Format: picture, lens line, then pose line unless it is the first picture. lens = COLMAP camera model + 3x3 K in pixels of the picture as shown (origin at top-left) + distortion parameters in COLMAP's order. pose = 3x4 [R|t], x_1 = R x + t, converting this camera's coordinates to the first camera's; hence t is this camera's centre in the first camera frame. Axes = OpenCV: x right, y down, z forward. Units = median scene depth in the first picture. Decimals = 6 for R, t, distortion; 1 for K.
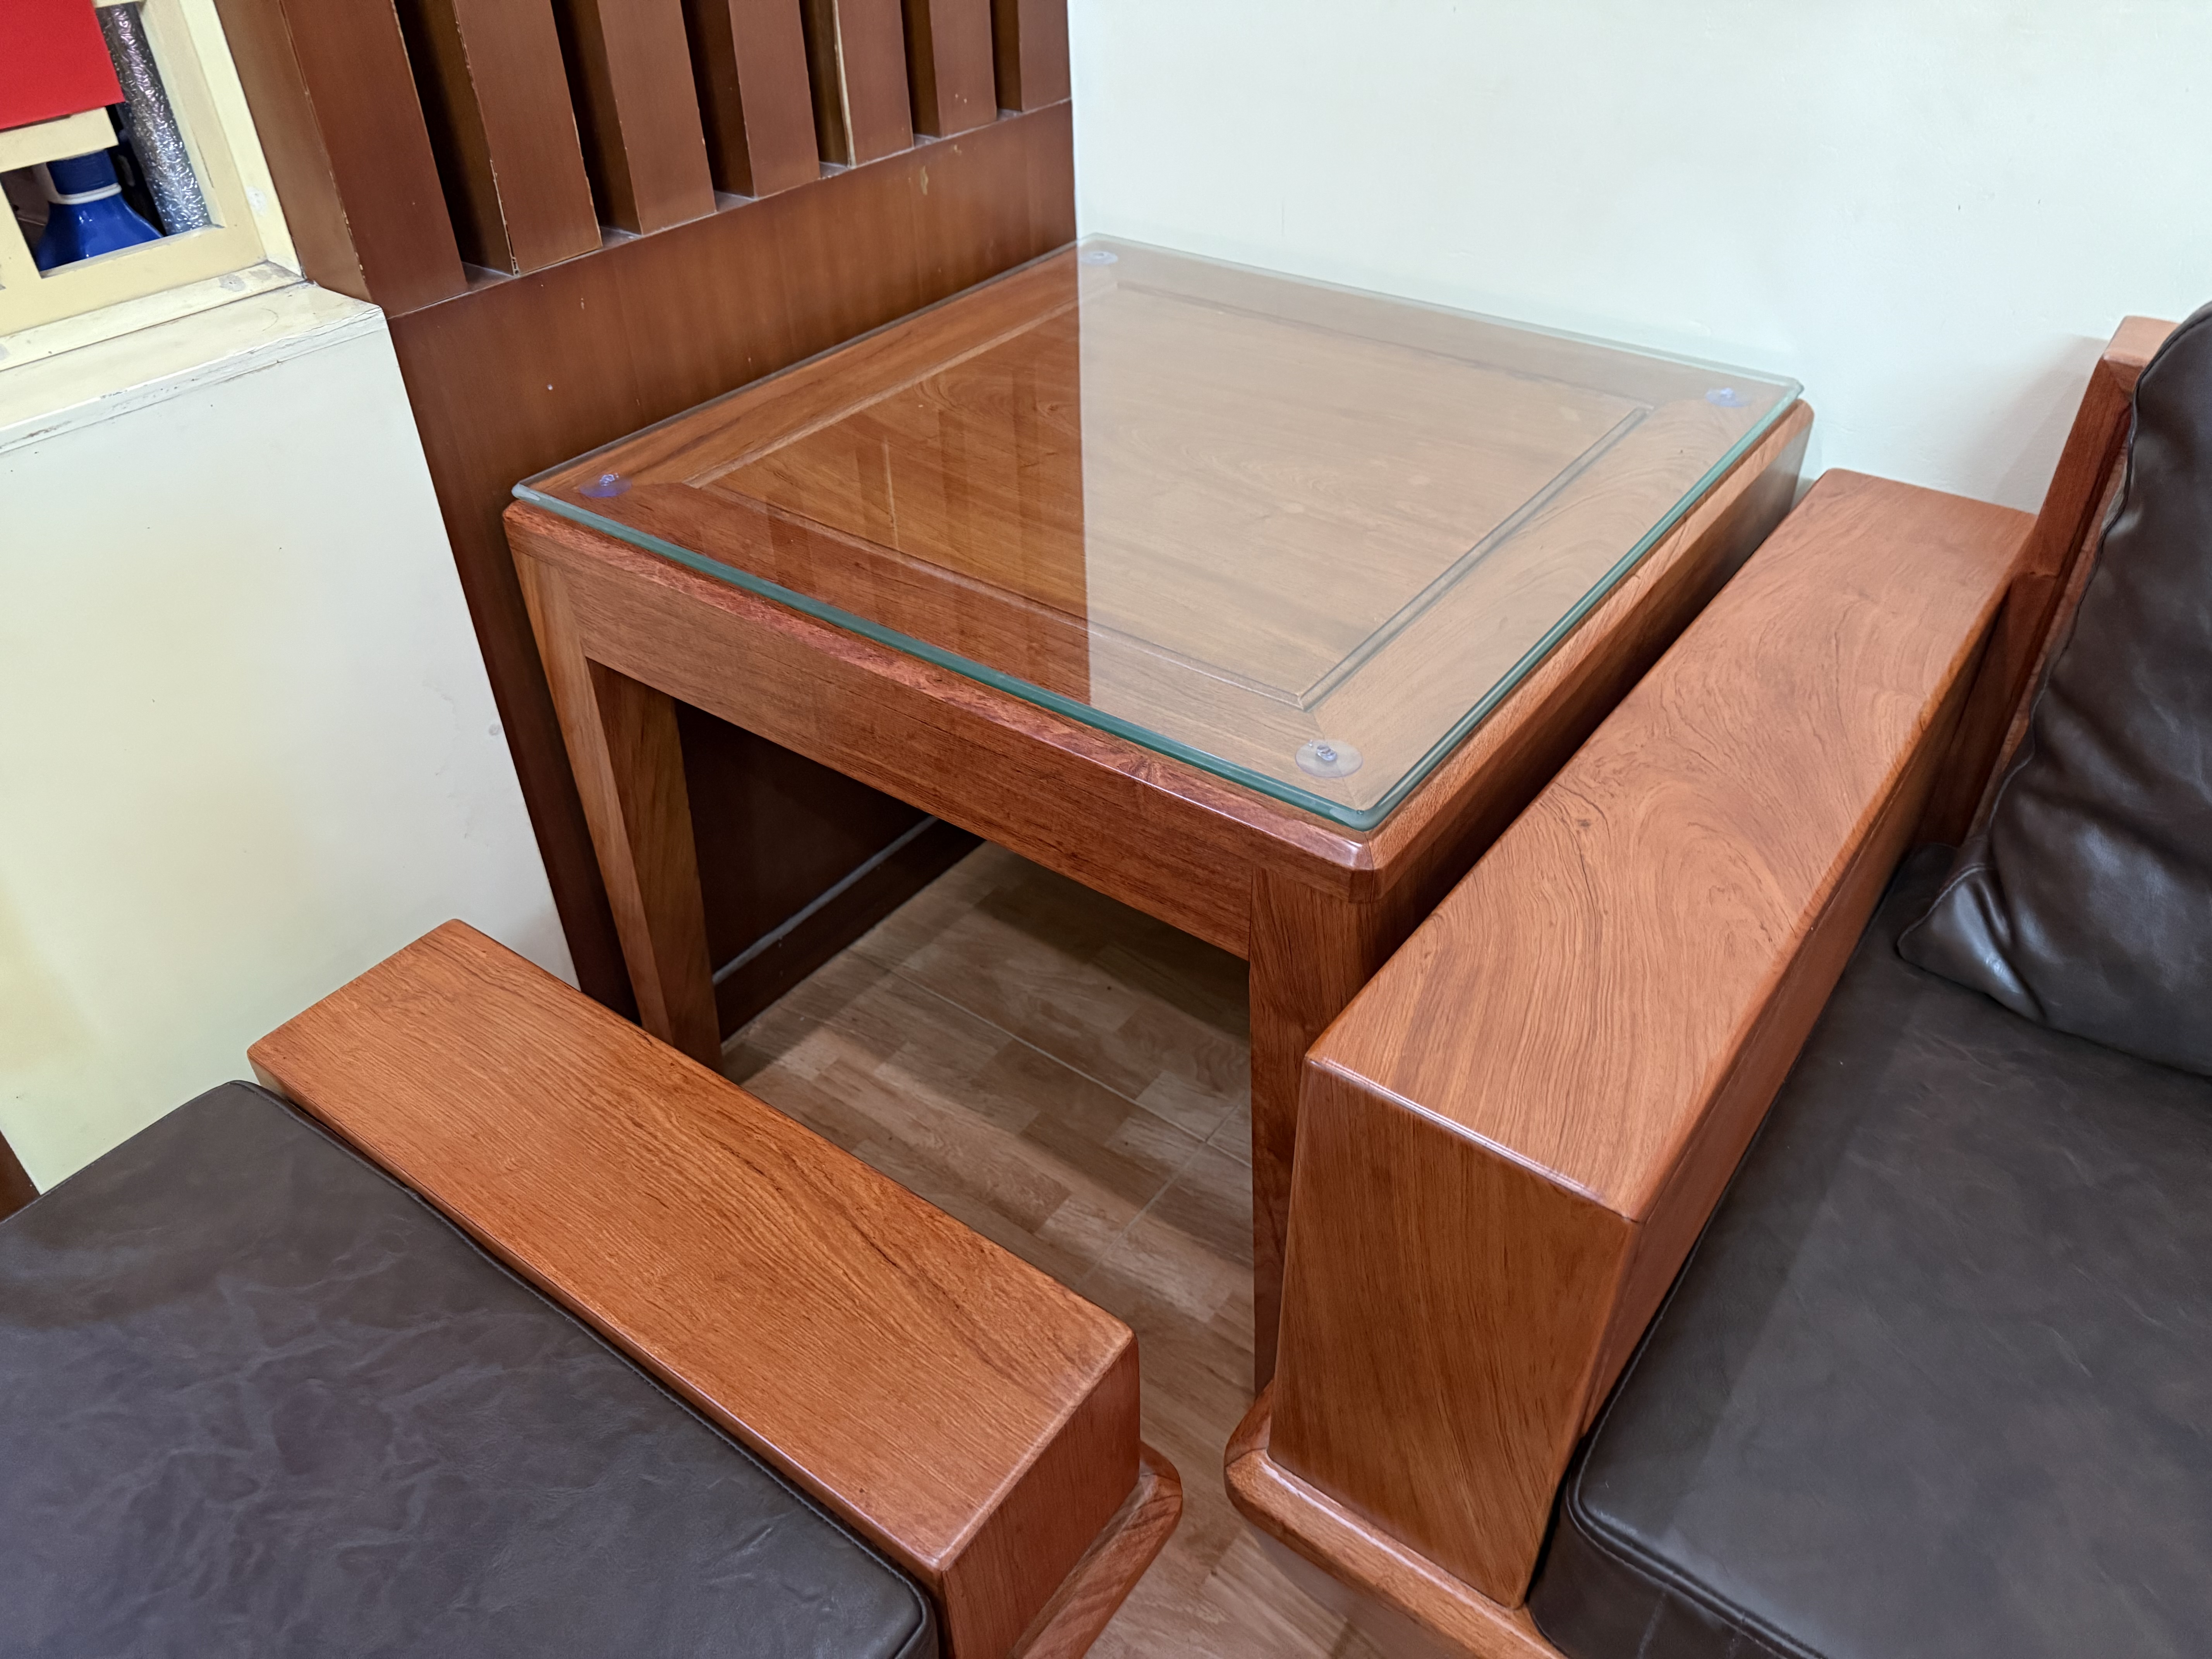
lens RADIAL K [[1571.1, 0, 1100.3], [0, 1571.1, 813.0], [0, 0, 1]] dist [0.163588, -0.337615]
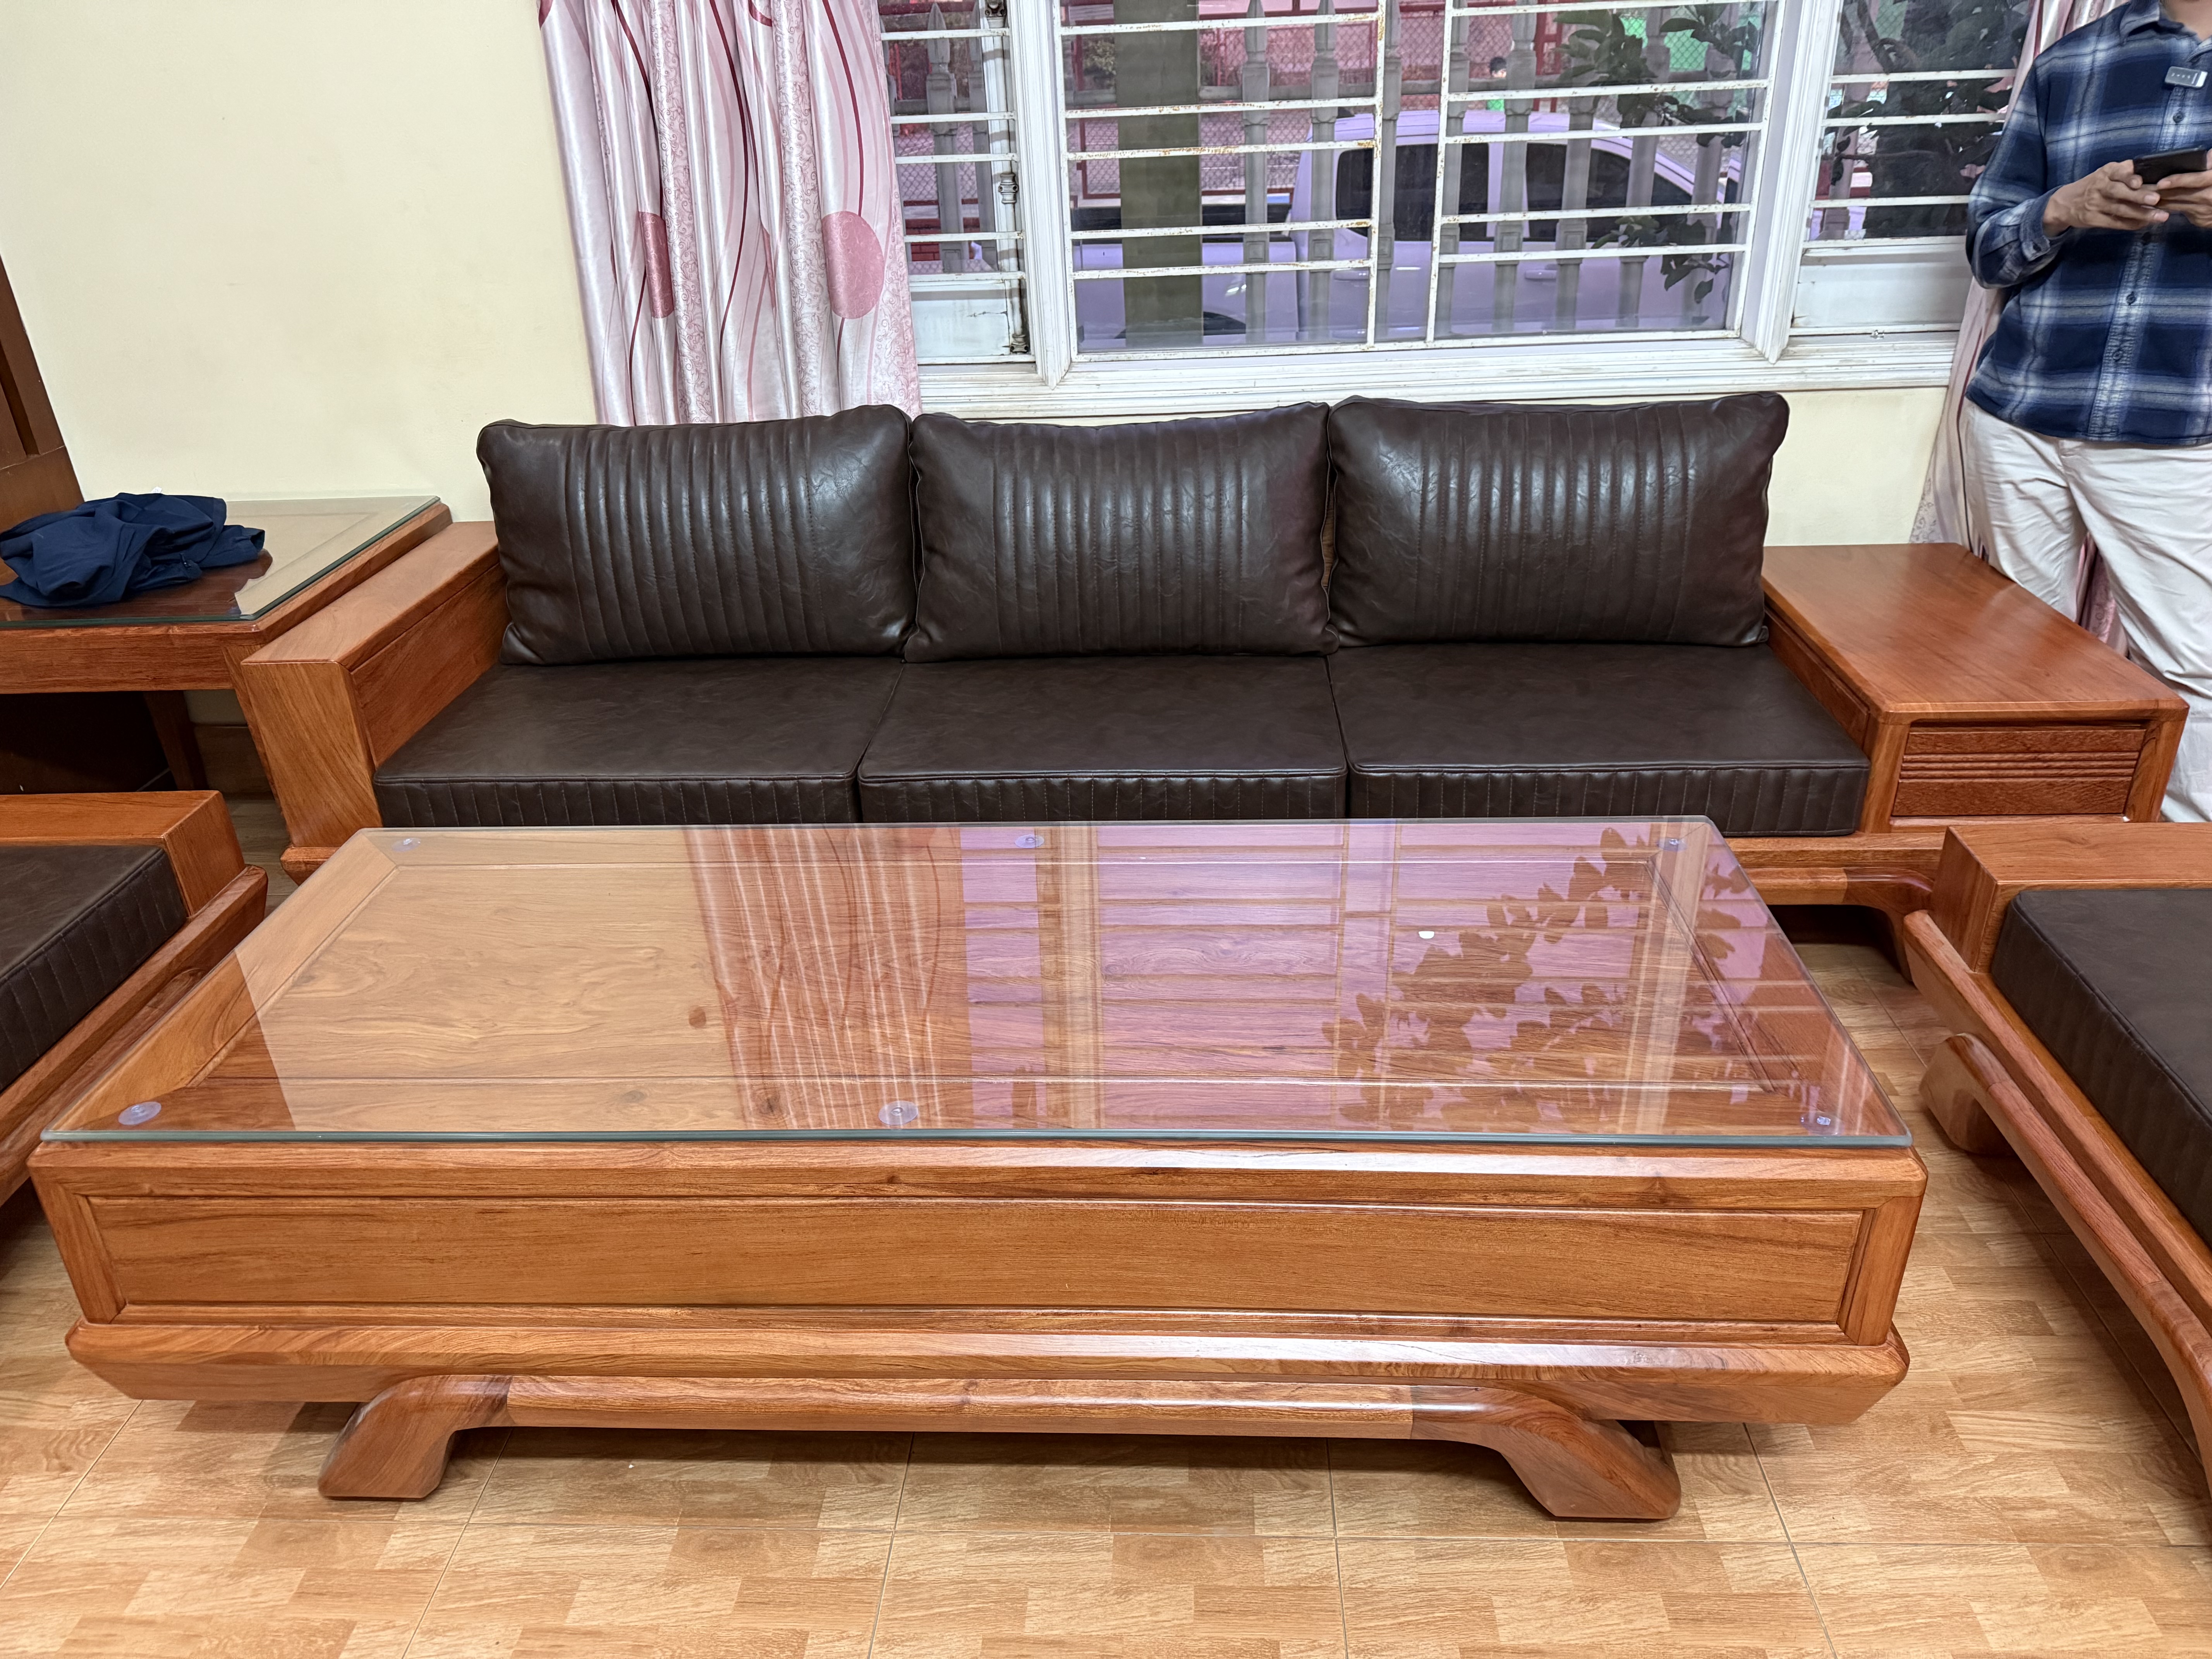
lens RADIAL K [[1581.2, 0, 1106.0], [0, 1581.2, 829.5], [0, 0, 1]] dist [0.029884, -0.037568]
pose [[0.829182, -0.268027, 0.490529, -0.068989], [0.354857, 0.930437, -0.091449, 1.054635], [-0.431896, 0.249896, 0.866613, -1.913382]]
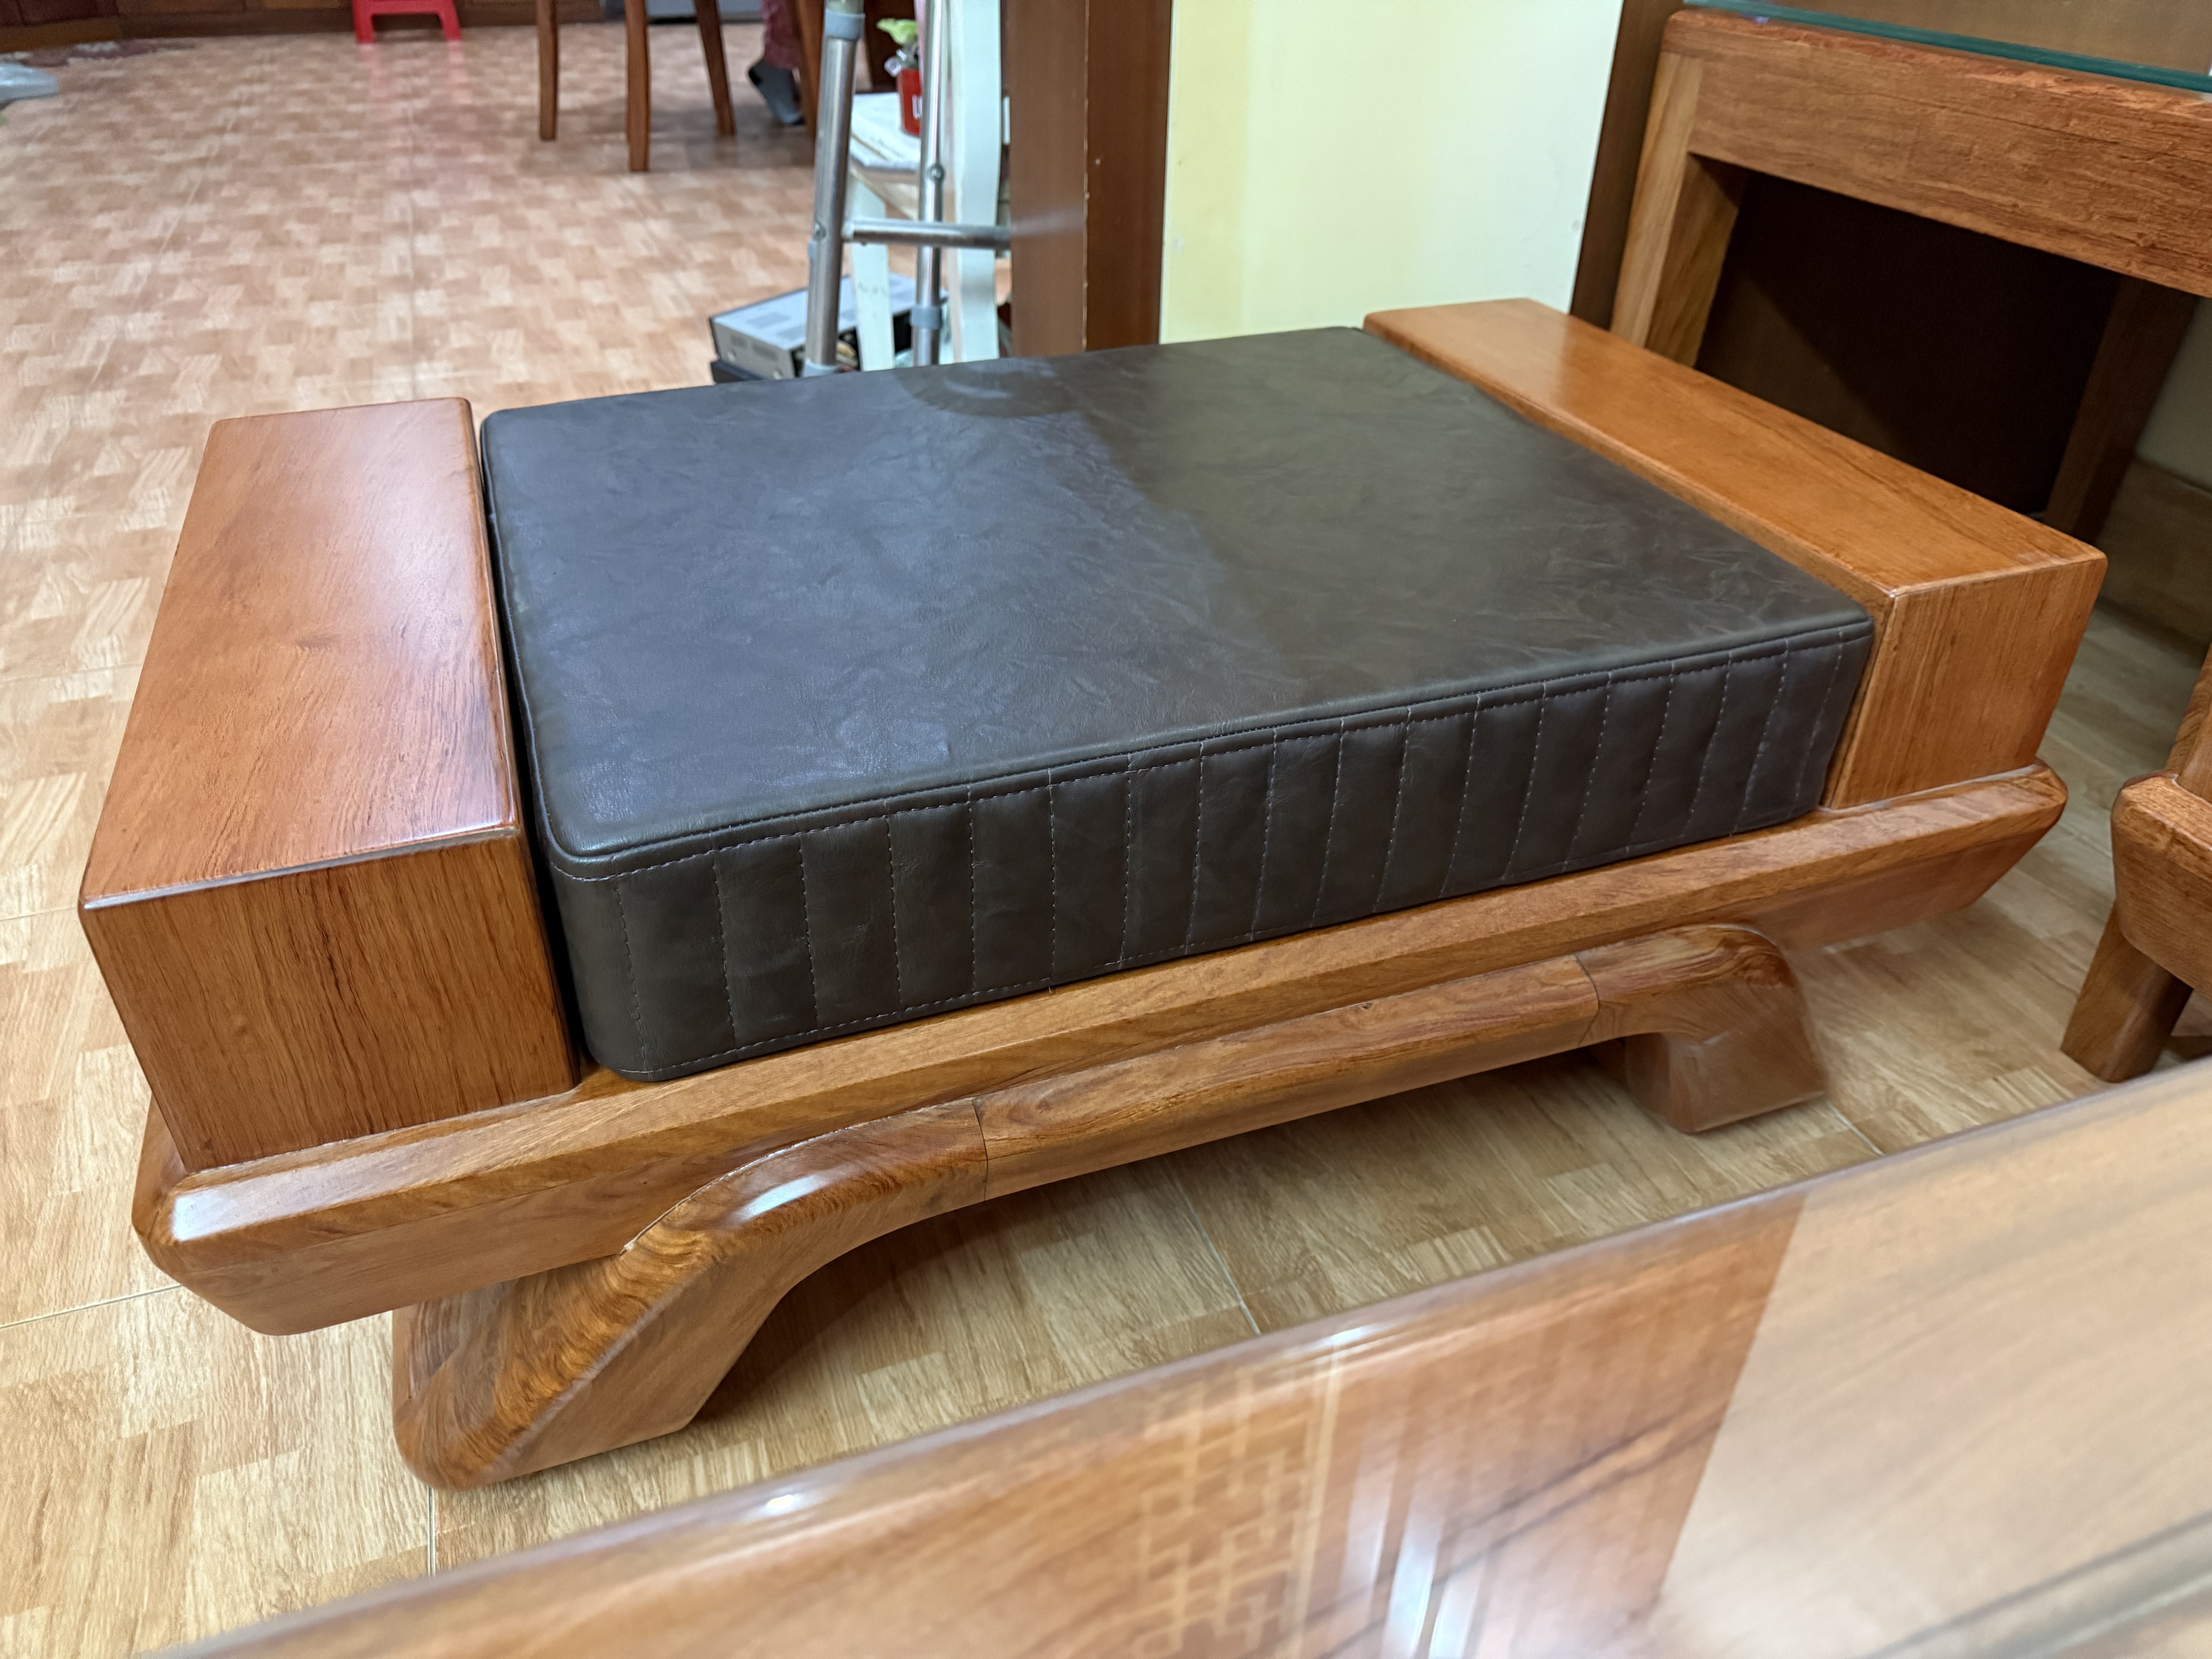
lens RADIAL K [[1581.2, 0, 1106.0], [0, 1581.2, 829.5], [0, 0, 1]] dist [0.029884, -0.037568]
pose [[0.840838, 0.318784, -0.437457, -0.015847], [-0.345718, 0.938143, 0.019139, 0.602598], [0.416499, 0.135143, 0.899035, -0.194201]]
